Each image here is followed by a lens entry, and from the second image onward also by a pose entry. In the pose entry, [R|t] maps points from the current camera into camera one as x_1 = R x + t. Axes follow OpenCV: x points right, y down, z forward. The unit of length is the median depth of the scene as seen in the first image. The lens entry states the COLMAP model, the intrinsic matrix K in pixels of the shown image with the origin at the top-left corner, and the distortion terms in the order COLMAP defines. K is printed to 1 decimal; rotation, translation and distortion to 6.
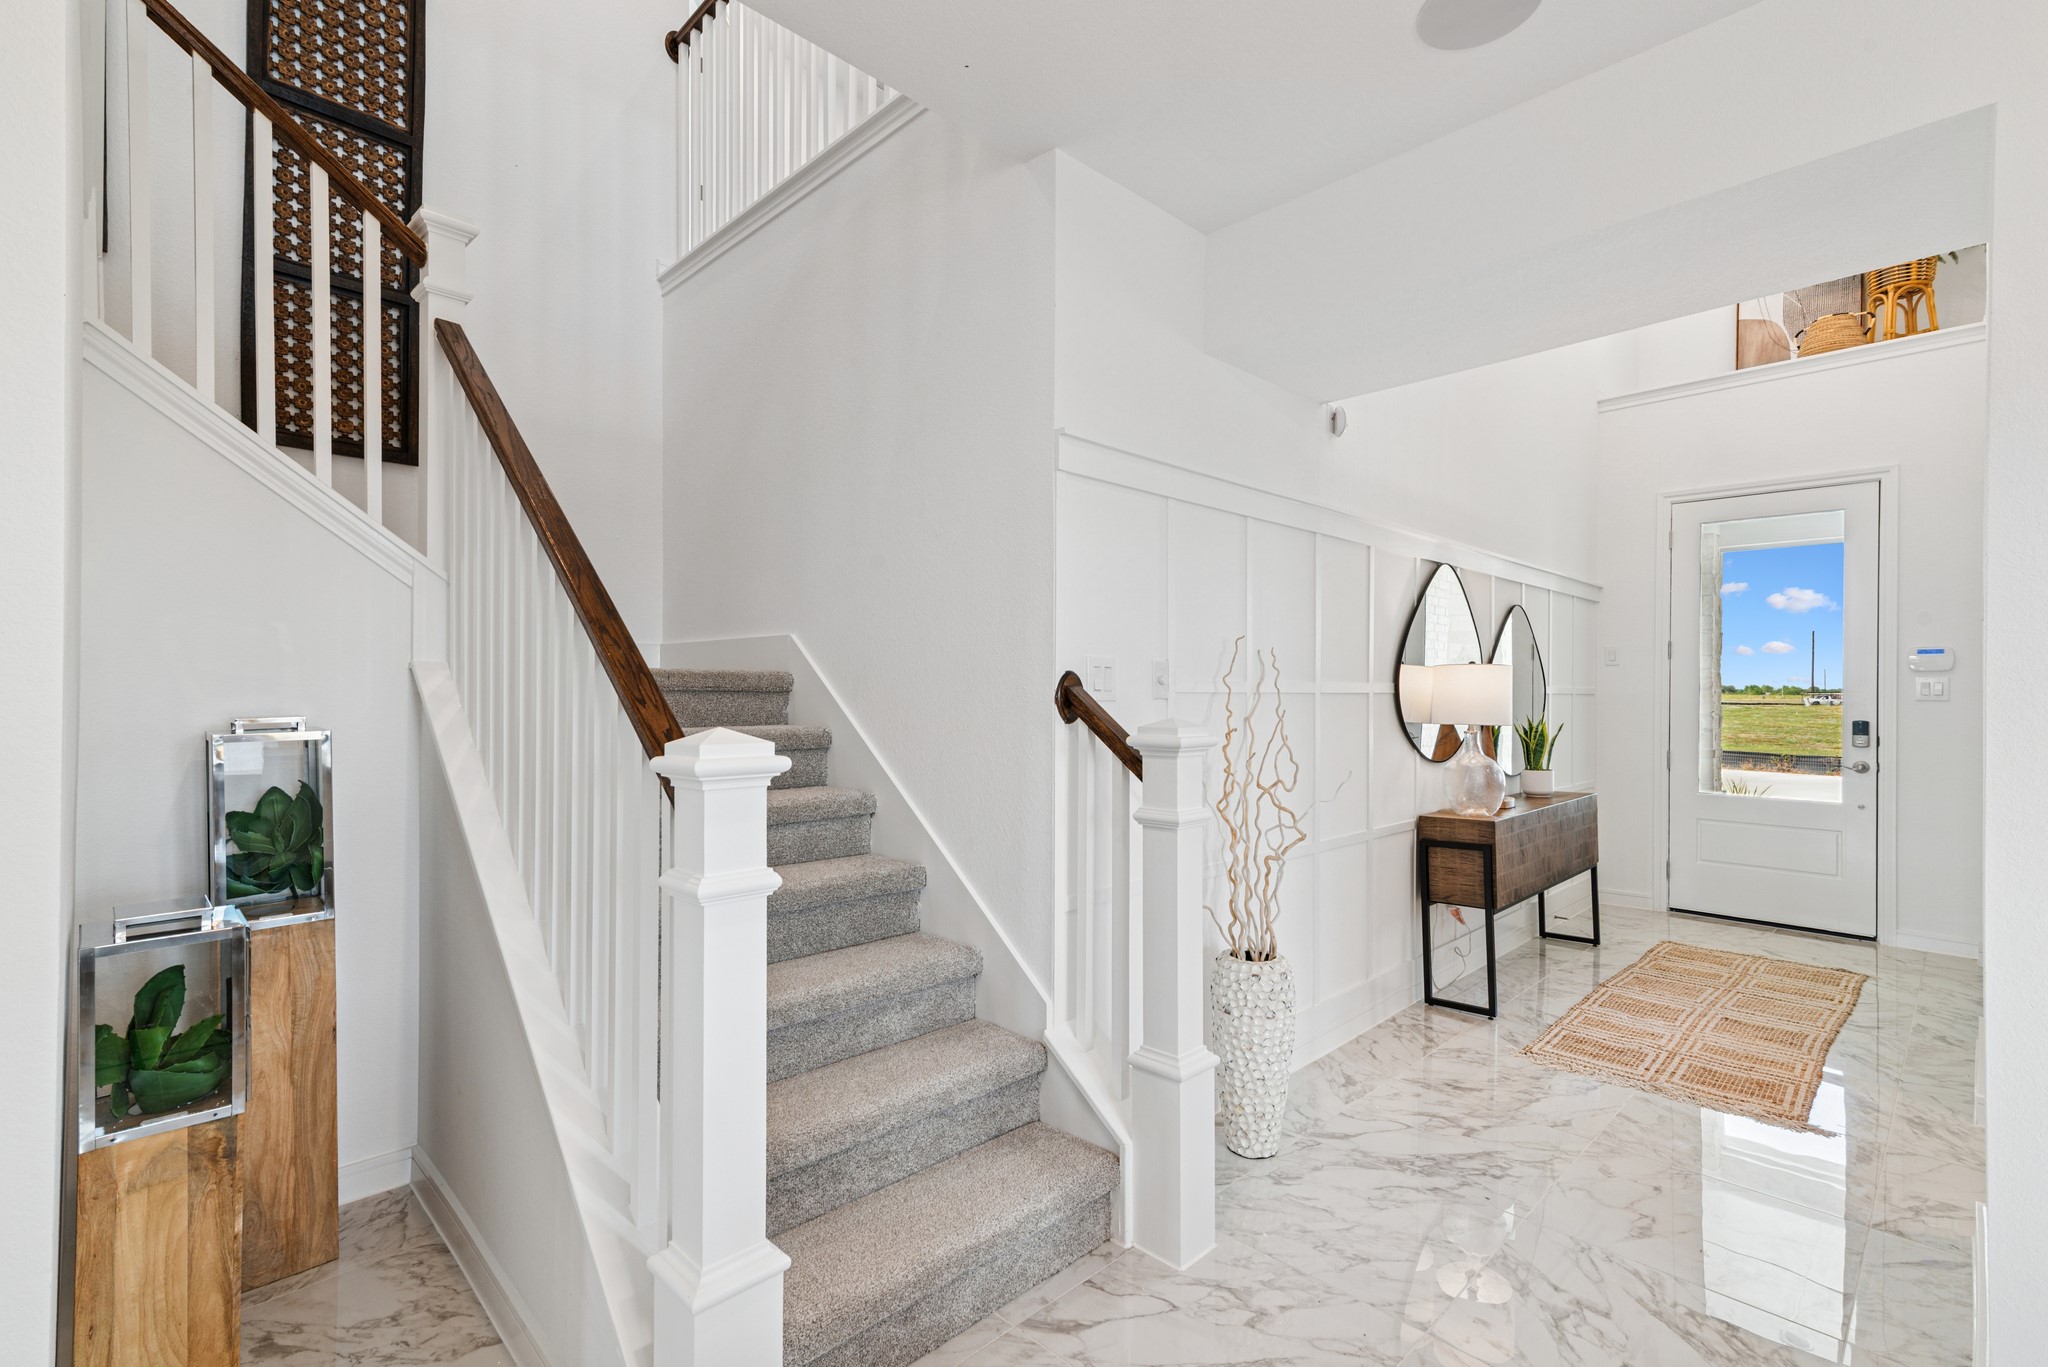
lens RADIAL K [[937.4, 0, 1021.3], [0, 937.4, 681.8], [0, 0, 1]] dist [0.018335, 0.000318]
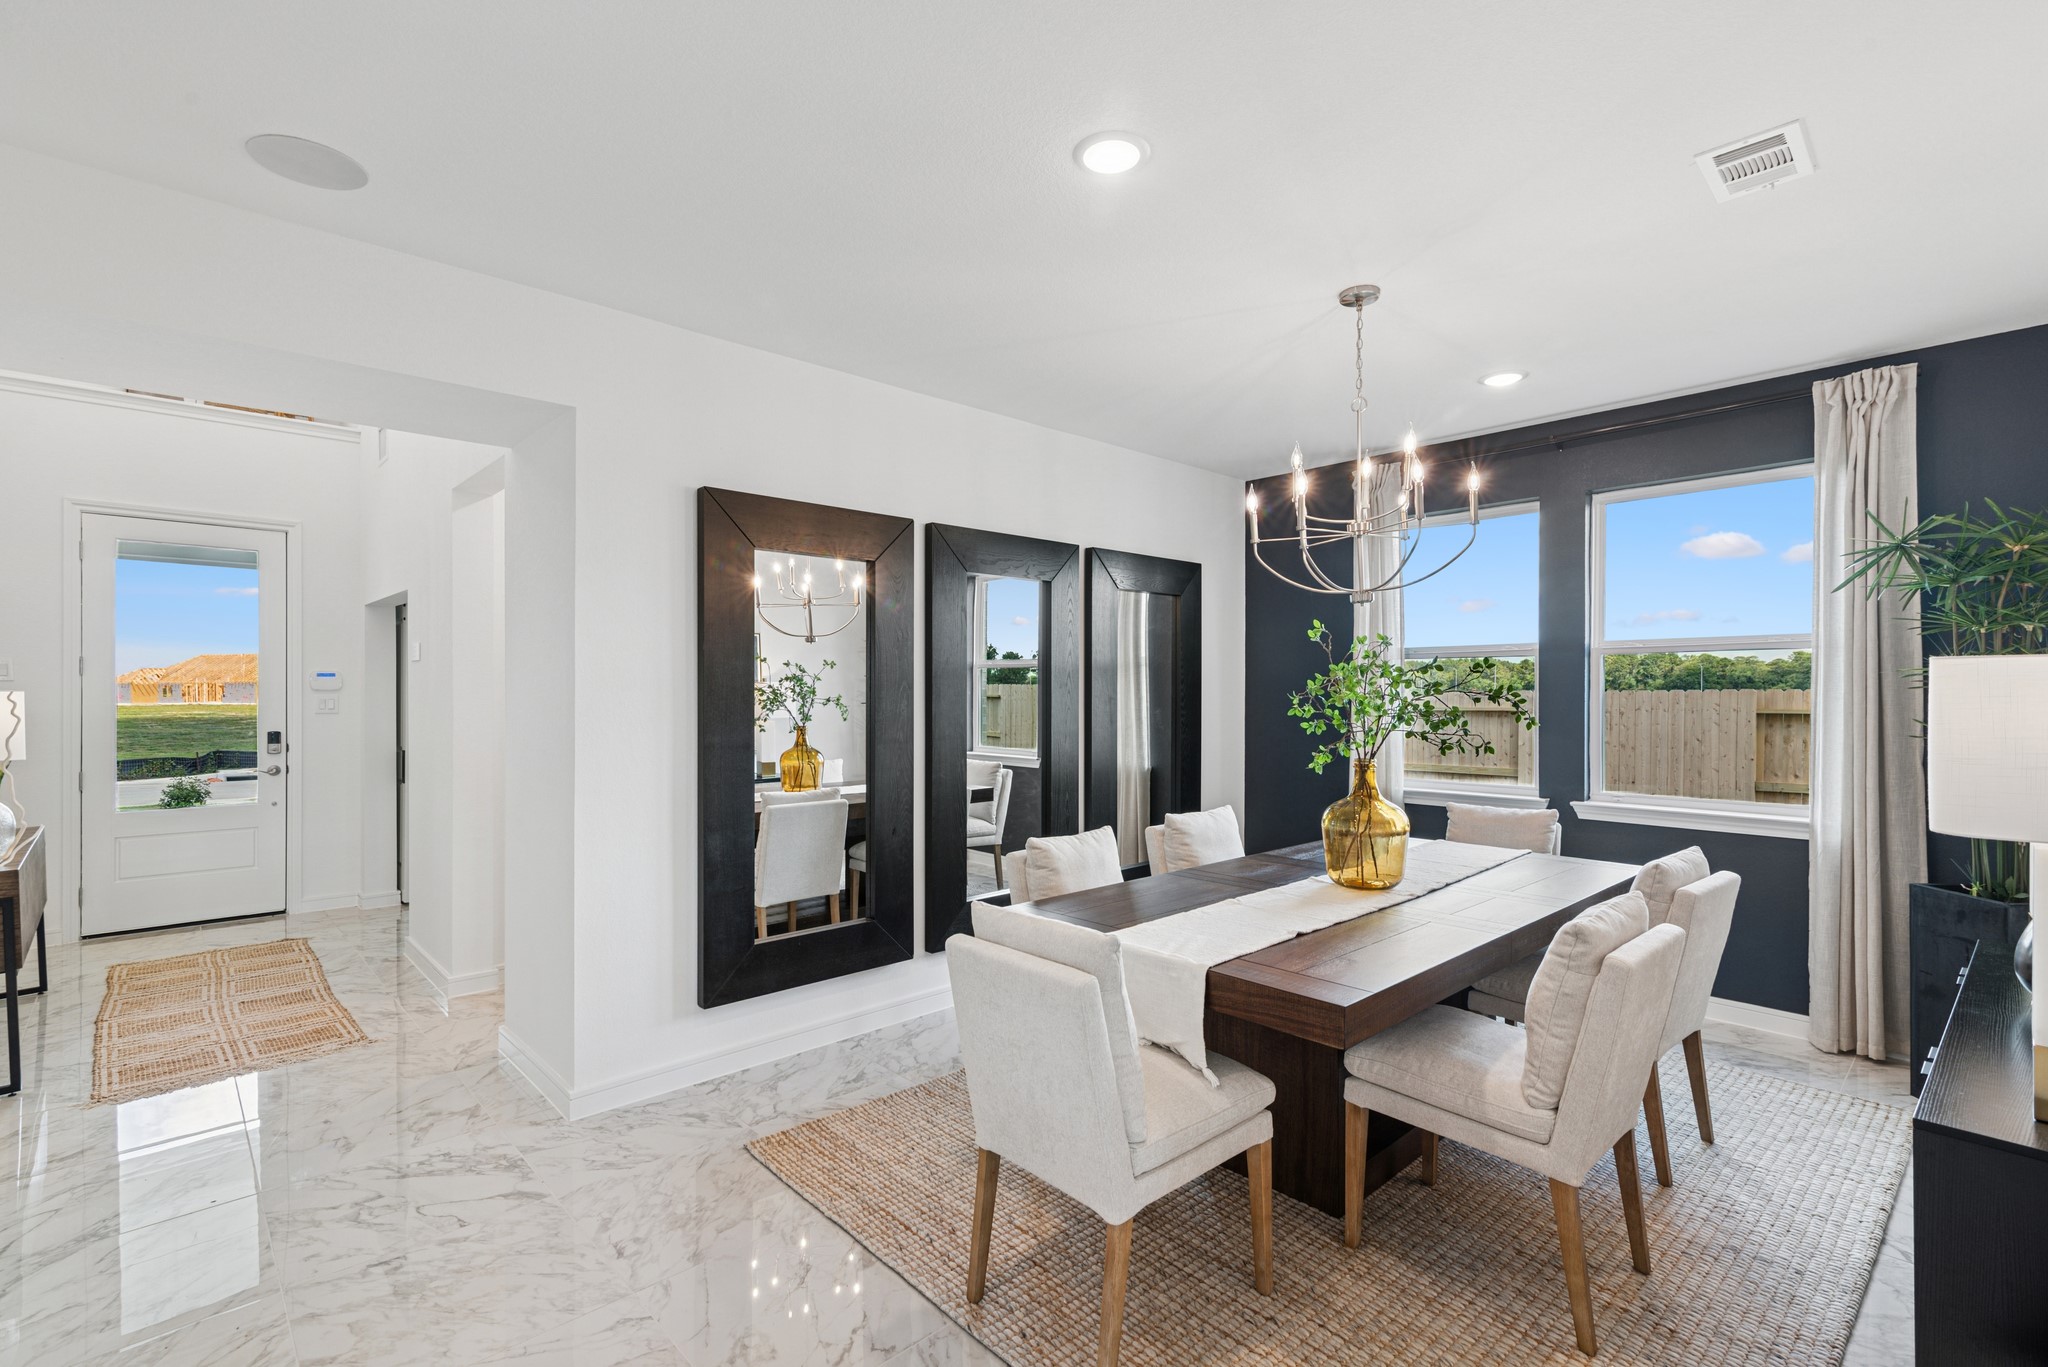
lens RADIAL K [[937.4, 0, 1021.6], [0, 937.4, 685.8], [0, 0, 1]] dist [0.018335, 0.000318]
pose [[0.034903, -0.001236, 0.999390, -0.377108], [-0.004182, 0.999990, 0.001383, -0.030106], [-0.999382, -0.004227, 0.034897, 0.033517]]
